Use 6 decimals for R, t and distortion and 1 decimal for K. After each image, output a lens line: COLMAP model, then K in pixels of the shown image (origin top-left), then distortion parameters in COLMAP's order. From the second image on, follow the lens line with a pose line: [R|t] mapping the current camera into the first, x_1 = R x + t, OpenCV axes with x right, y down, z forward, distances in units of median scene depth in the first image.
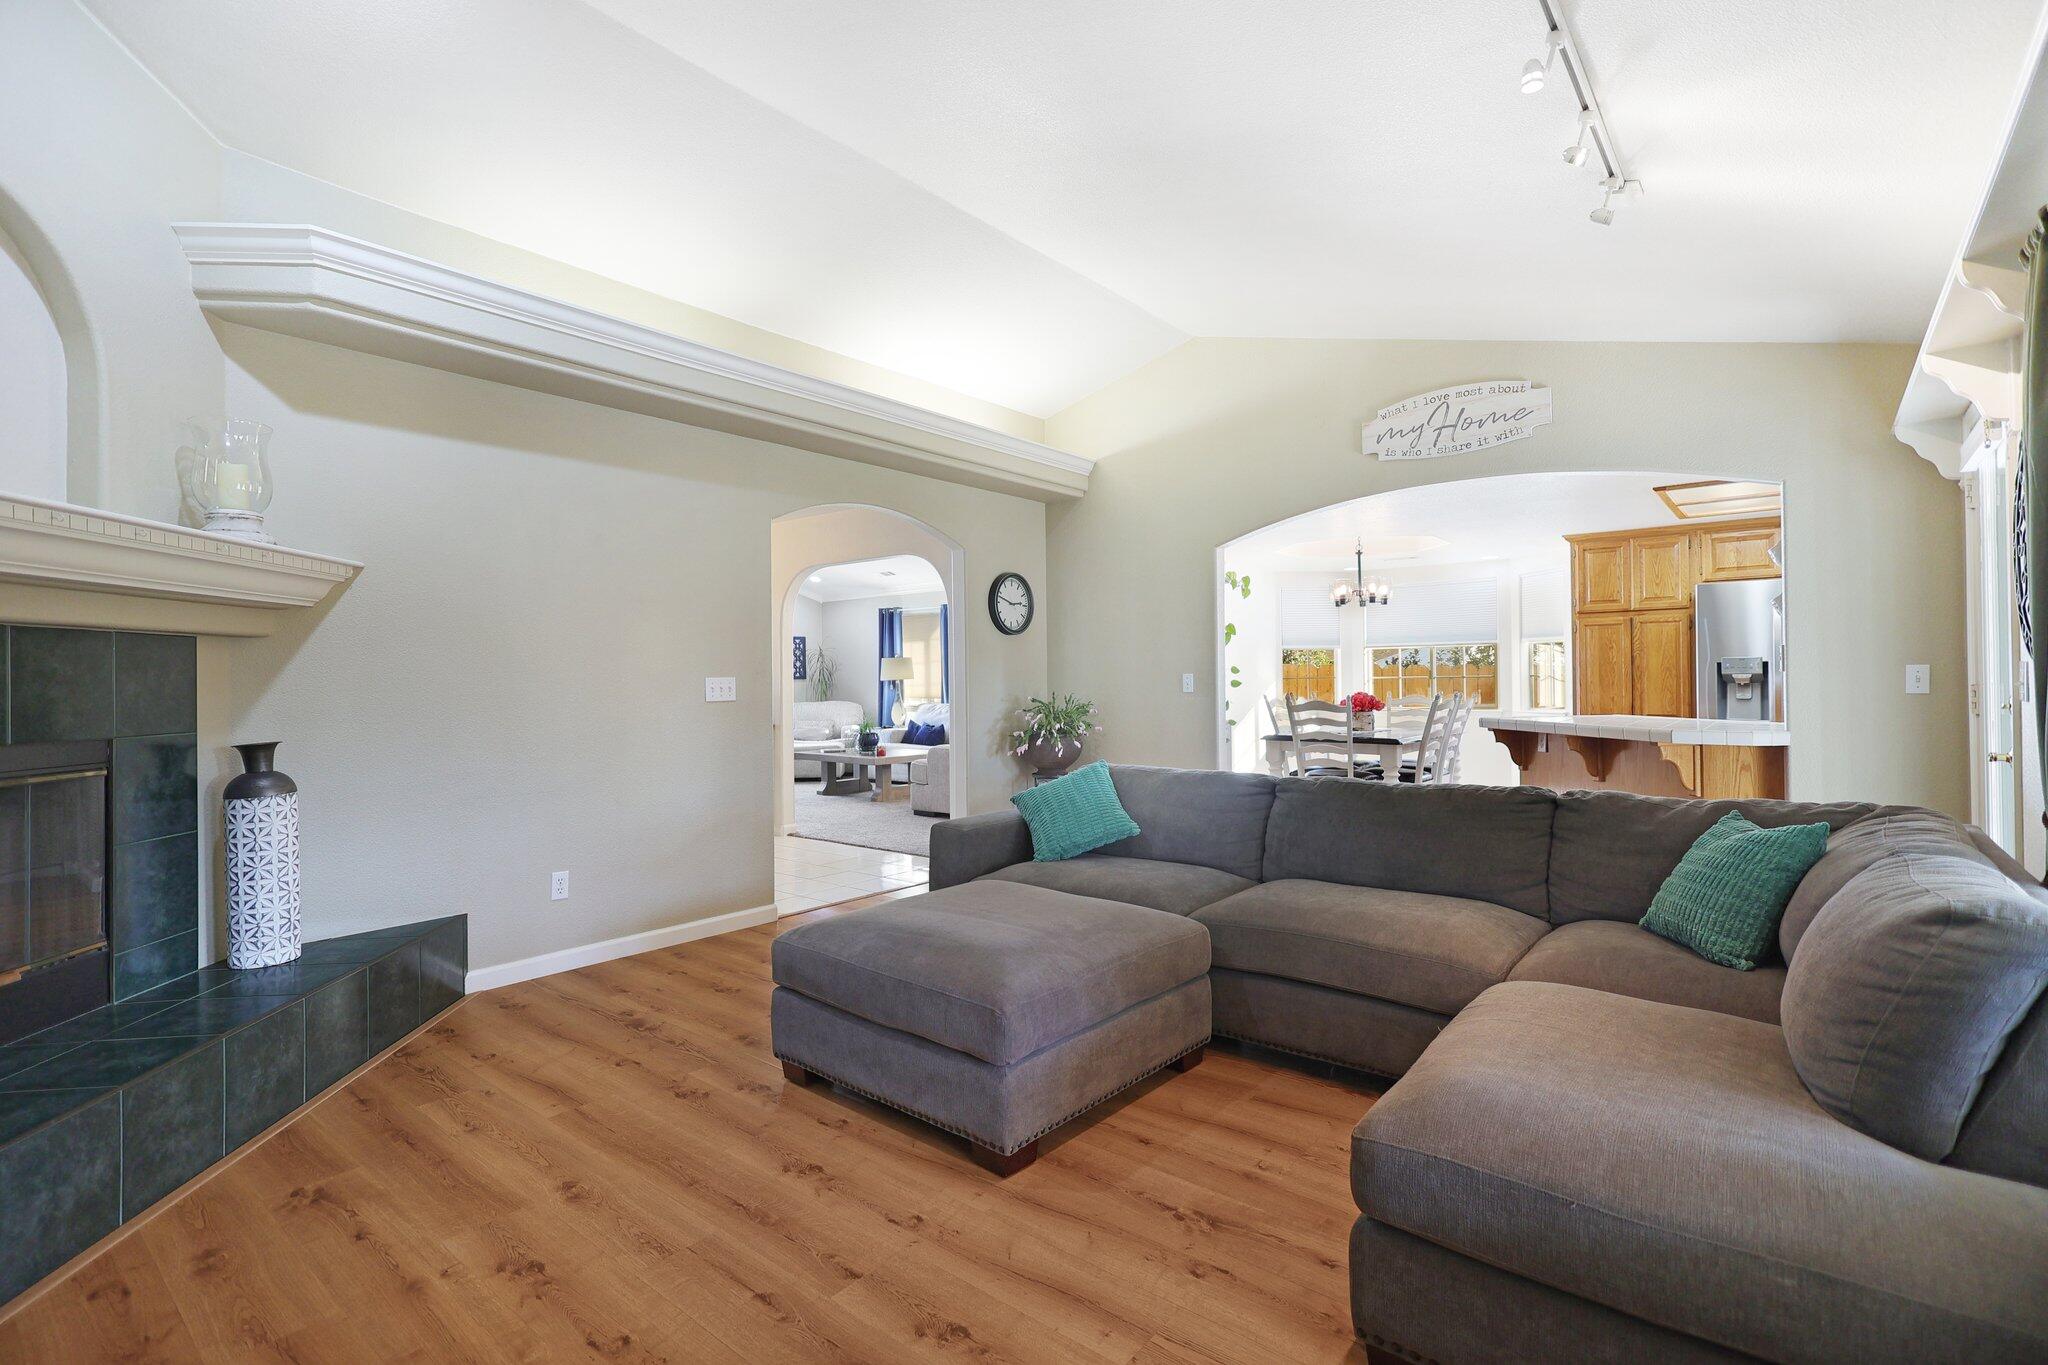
lens RADIAL K [[948.5, 0, 1038.8], [0, 948.5, 675.2], [0, 0, 1]] dist [0.002244, 0.000695]
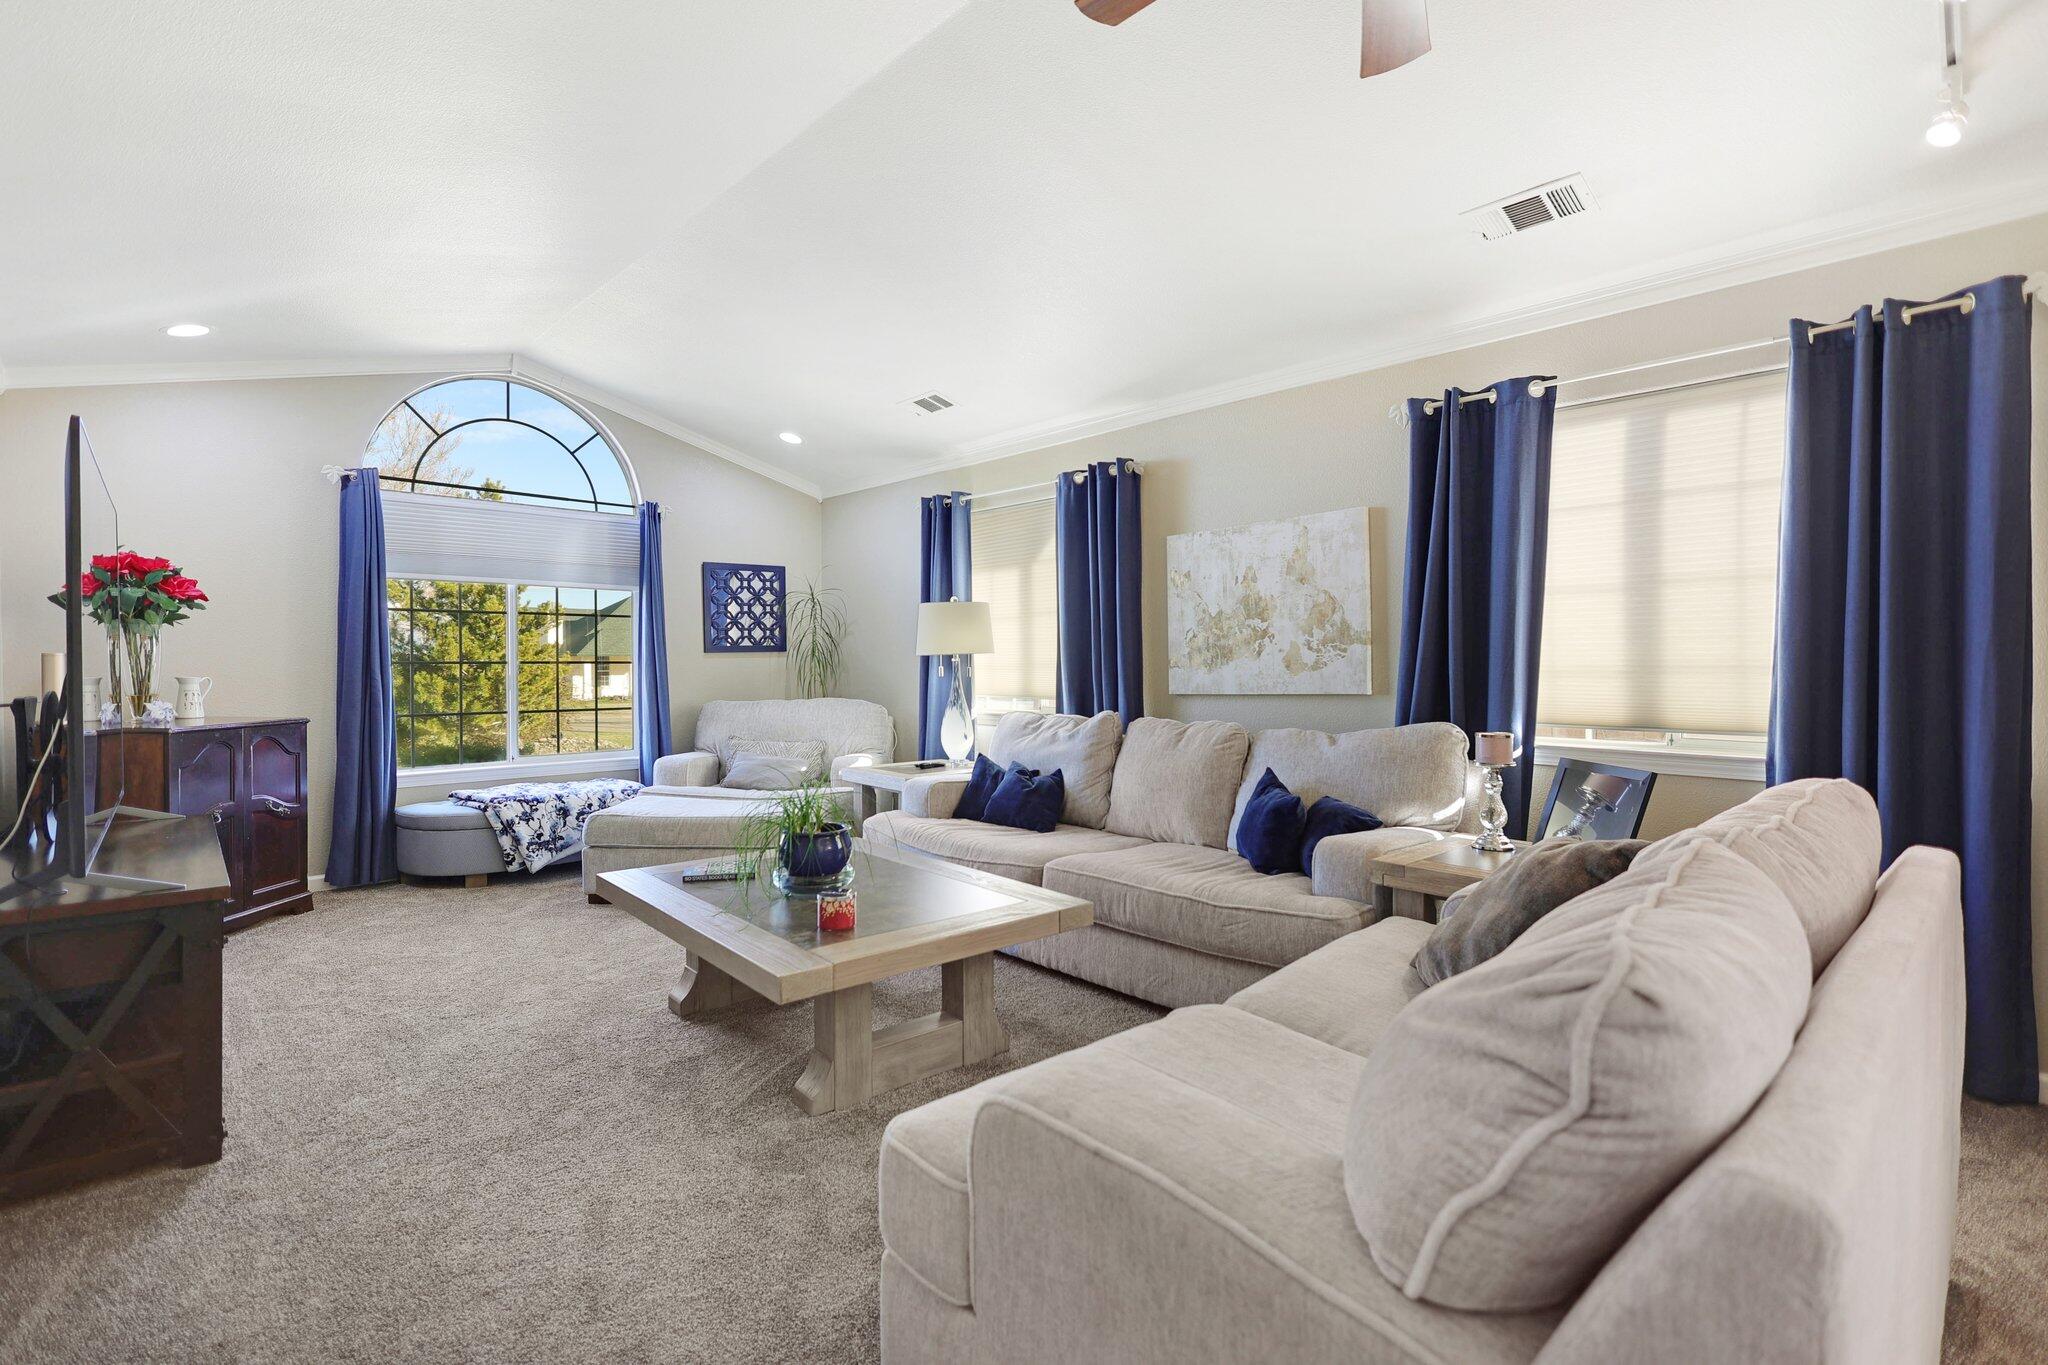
lens RADIAL K [[948.5, 0, 1020.4], [0, 948.5, 676.4], [0, 0, 1]] dist [0.002244, 0.000695]
pose [[0.991218, 0.016444, -0.131212, -0.062128], [-0.013836, 0.999689, 0.020759, 0.005649], [0.131513, -0.018761, 0.991137, 0.565344]]
